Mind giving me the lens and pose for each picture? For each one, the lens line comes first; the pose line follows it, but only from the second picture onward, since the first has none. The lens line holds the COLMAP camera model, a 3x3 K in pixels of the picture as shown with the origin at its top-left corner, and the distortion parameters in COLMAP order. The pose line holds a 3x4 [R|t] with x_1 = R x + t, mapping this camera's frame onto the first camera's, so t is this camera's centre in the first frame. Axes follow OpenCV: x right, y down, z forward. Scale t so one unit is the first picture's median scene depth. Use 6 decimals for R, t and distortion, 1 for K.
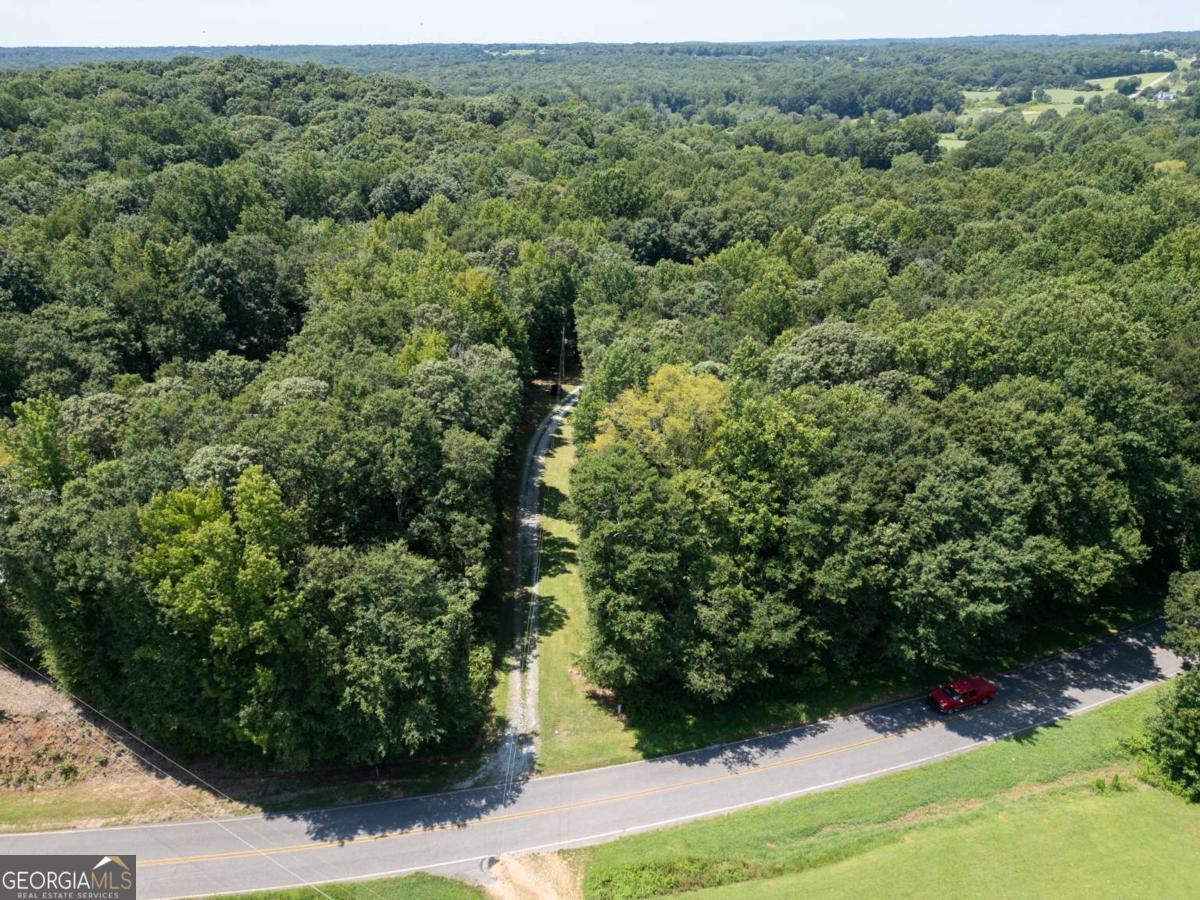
lens RADIAL K [[835.5, 0, 600.0], [0, 835.5, 450.0], [0, 0, 1]] dist [0.046361, -0.000945]
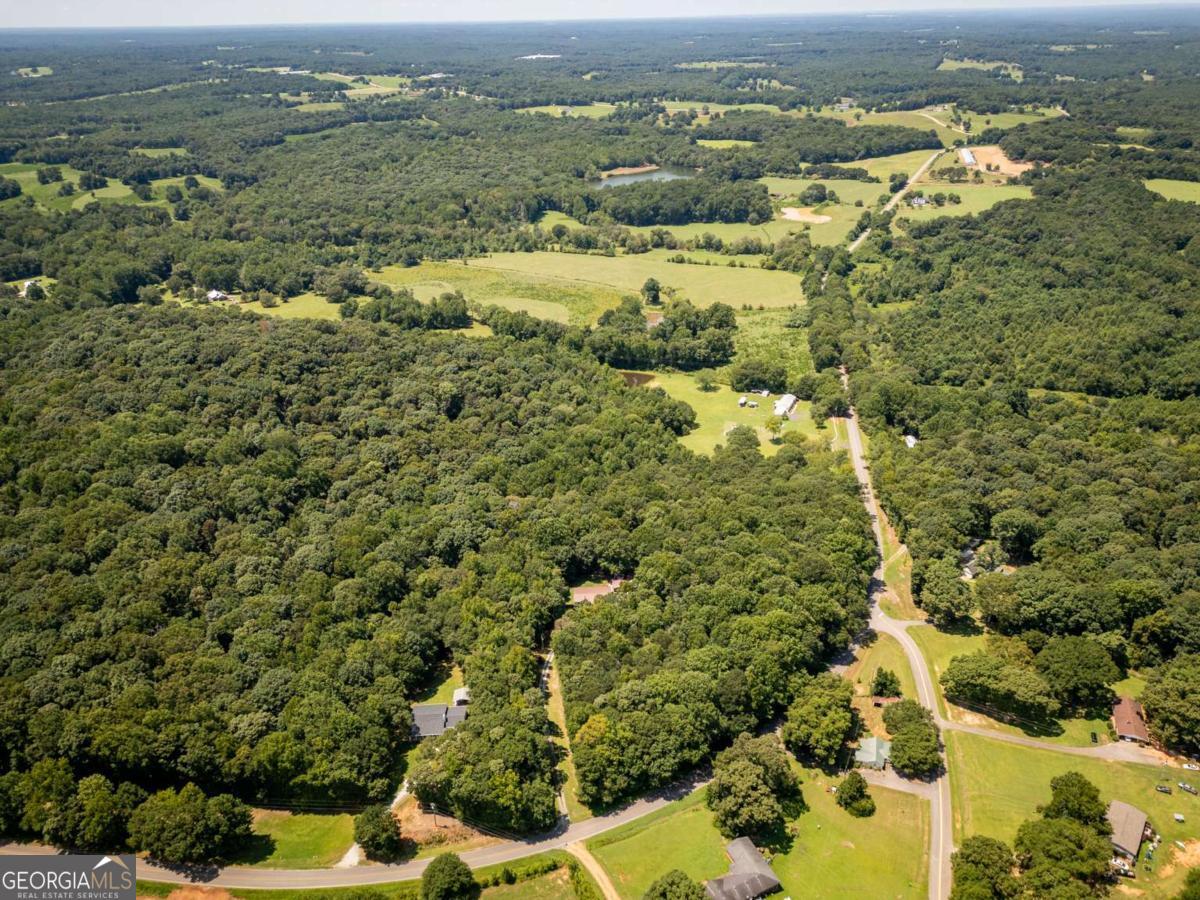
lens RADIAL K [[835.5, 0, 600.0], [0, 835.5, 450.0], [0, 0, 1]] dist [0.046361, -0.000945]
pose [[0.987799, -0.070060, 0.139087, -0.383445], [0.065806, 0.997220, 0.034955, -1.641314], [-0.141149, -0.025375, 0.989663, -3.198780]]
